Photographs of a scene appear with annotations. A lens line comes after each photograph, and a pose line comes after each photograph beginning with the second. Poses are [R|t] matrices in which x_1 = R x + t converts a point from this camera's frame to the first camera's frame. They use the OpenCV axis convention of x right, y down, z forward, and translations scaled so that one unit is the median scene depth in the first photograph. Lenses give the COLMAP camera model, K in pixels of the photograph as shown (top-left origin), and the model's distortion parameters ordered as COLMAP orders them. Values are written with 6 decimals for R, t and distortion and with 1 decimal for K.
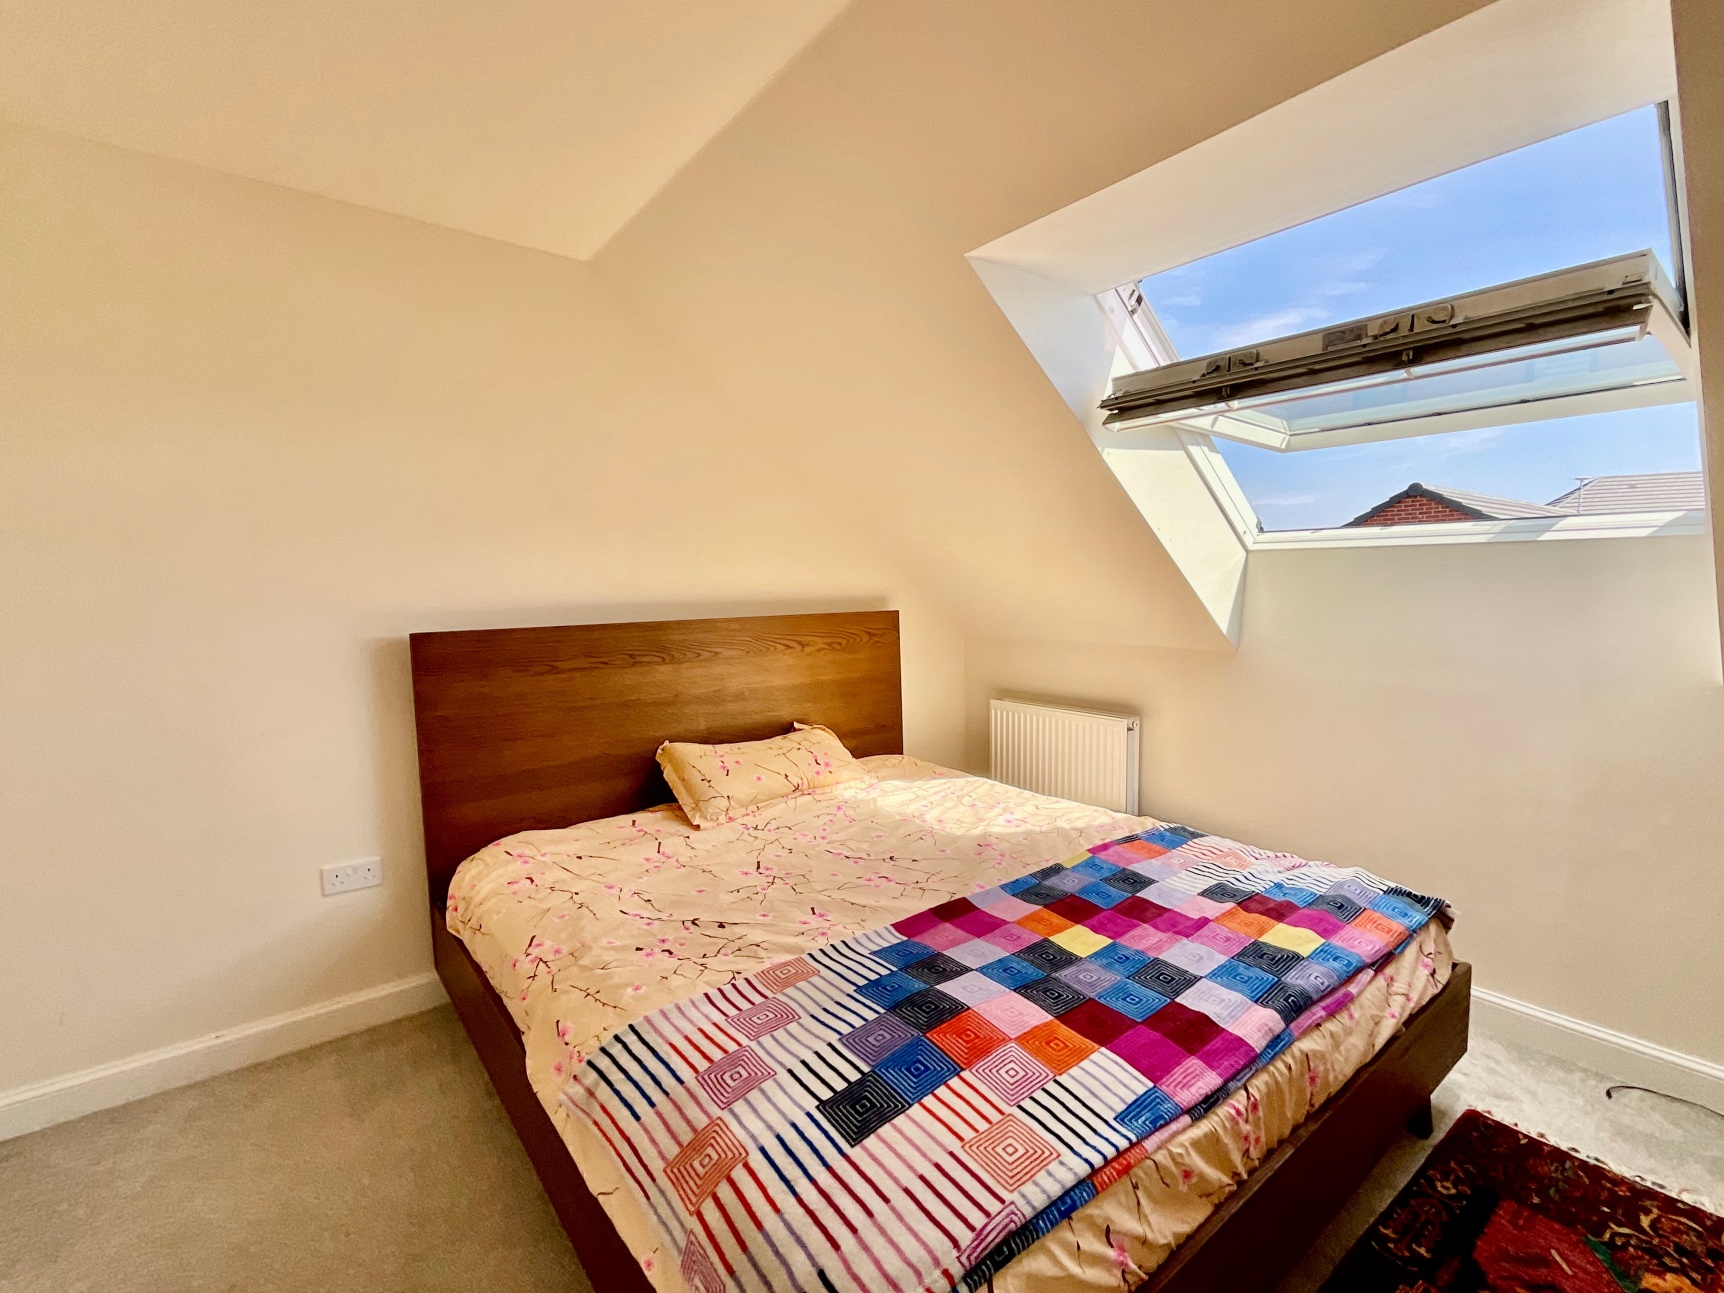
lens RADIAL K [[777.4, 0, 862.0], [0, 777.4, 646.5], [0, 0, 1]] dist [0.000226, -0.000055]
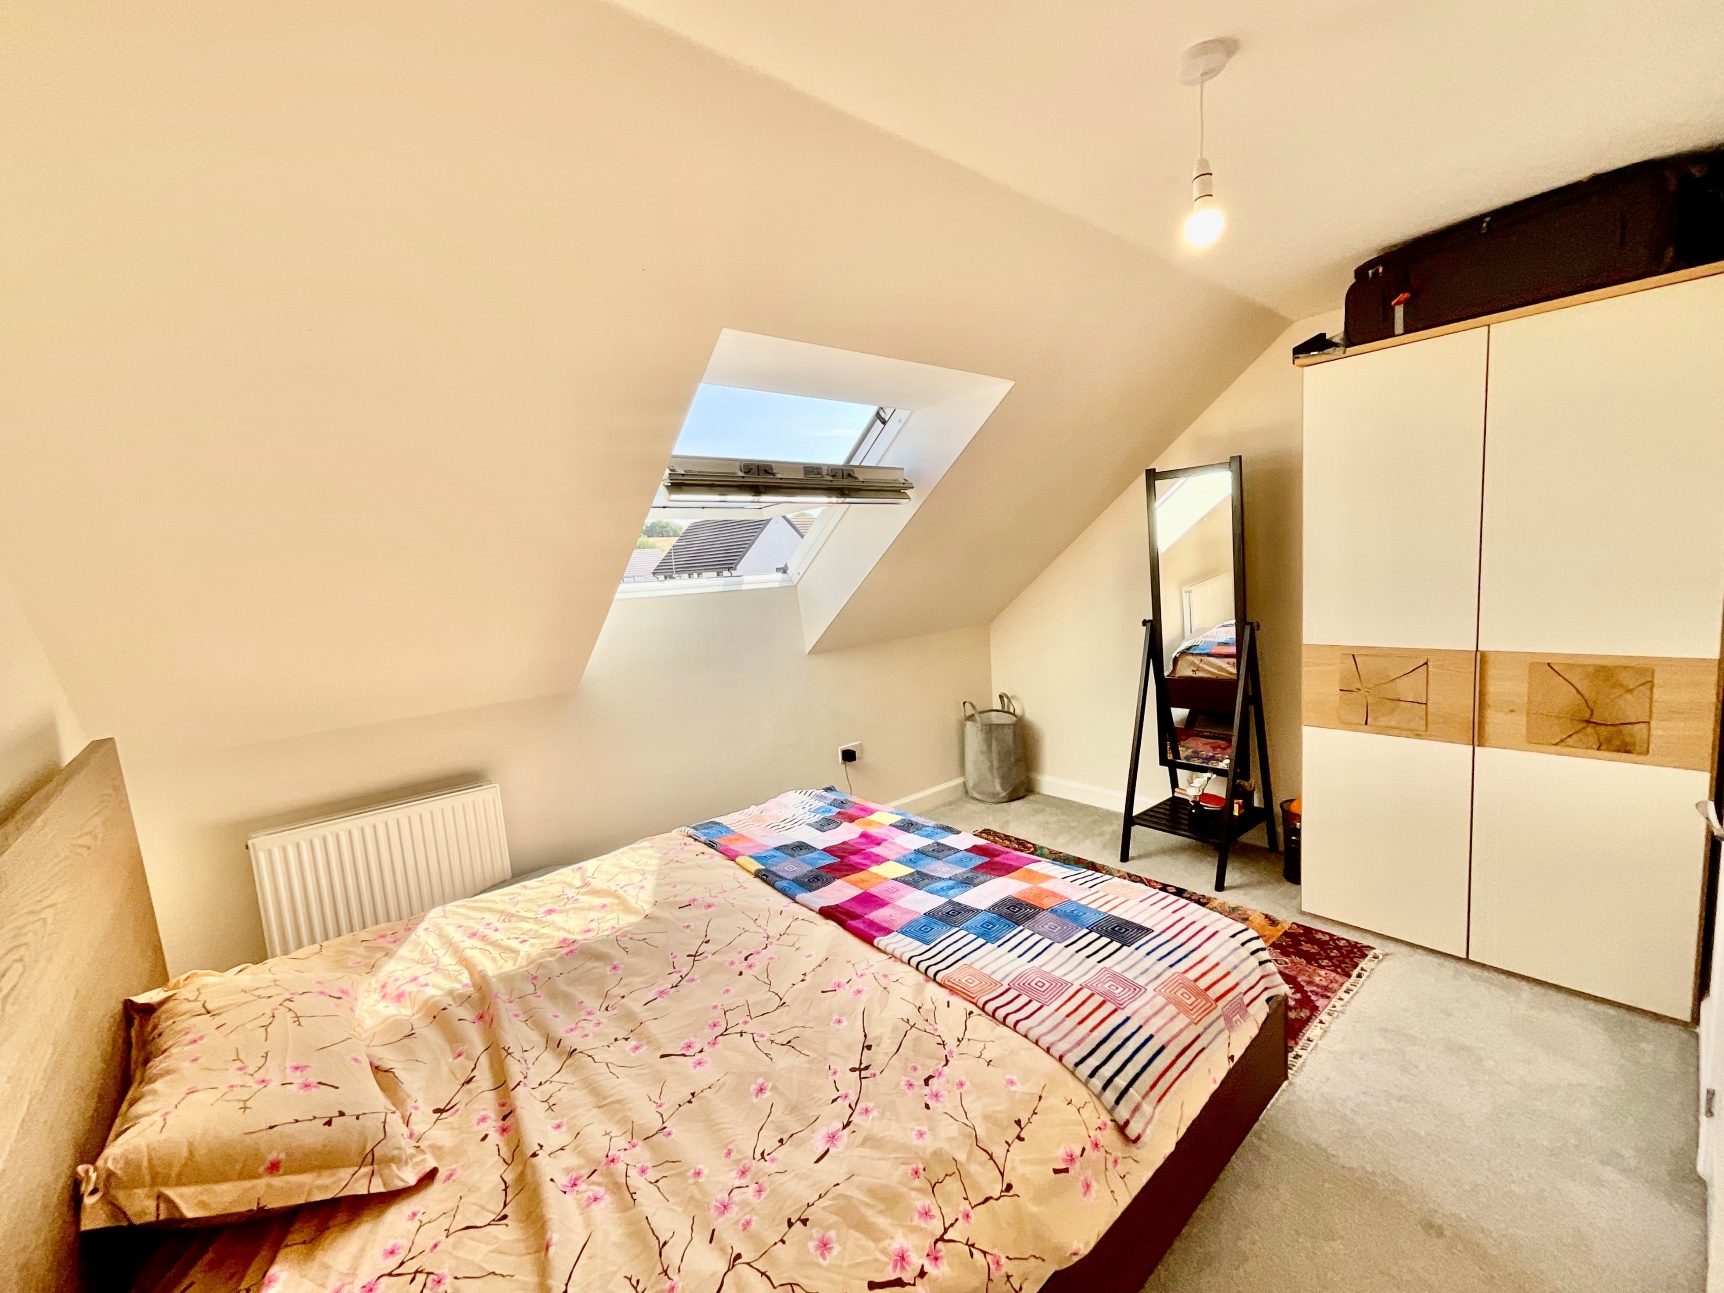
lens RADIAL K [[717.4, 0, 862.0], [0, 717.4, 646.5], [0, 0, 1]] dist [-0.002460, -0.000428]
pose [[-0.047647, -0.095590, 0.994280, -0.900540], [0.150962, 0.983287, 0.101768, -0.155095], [-0.987391, 0.154947, -0.032420, 0.934360]]
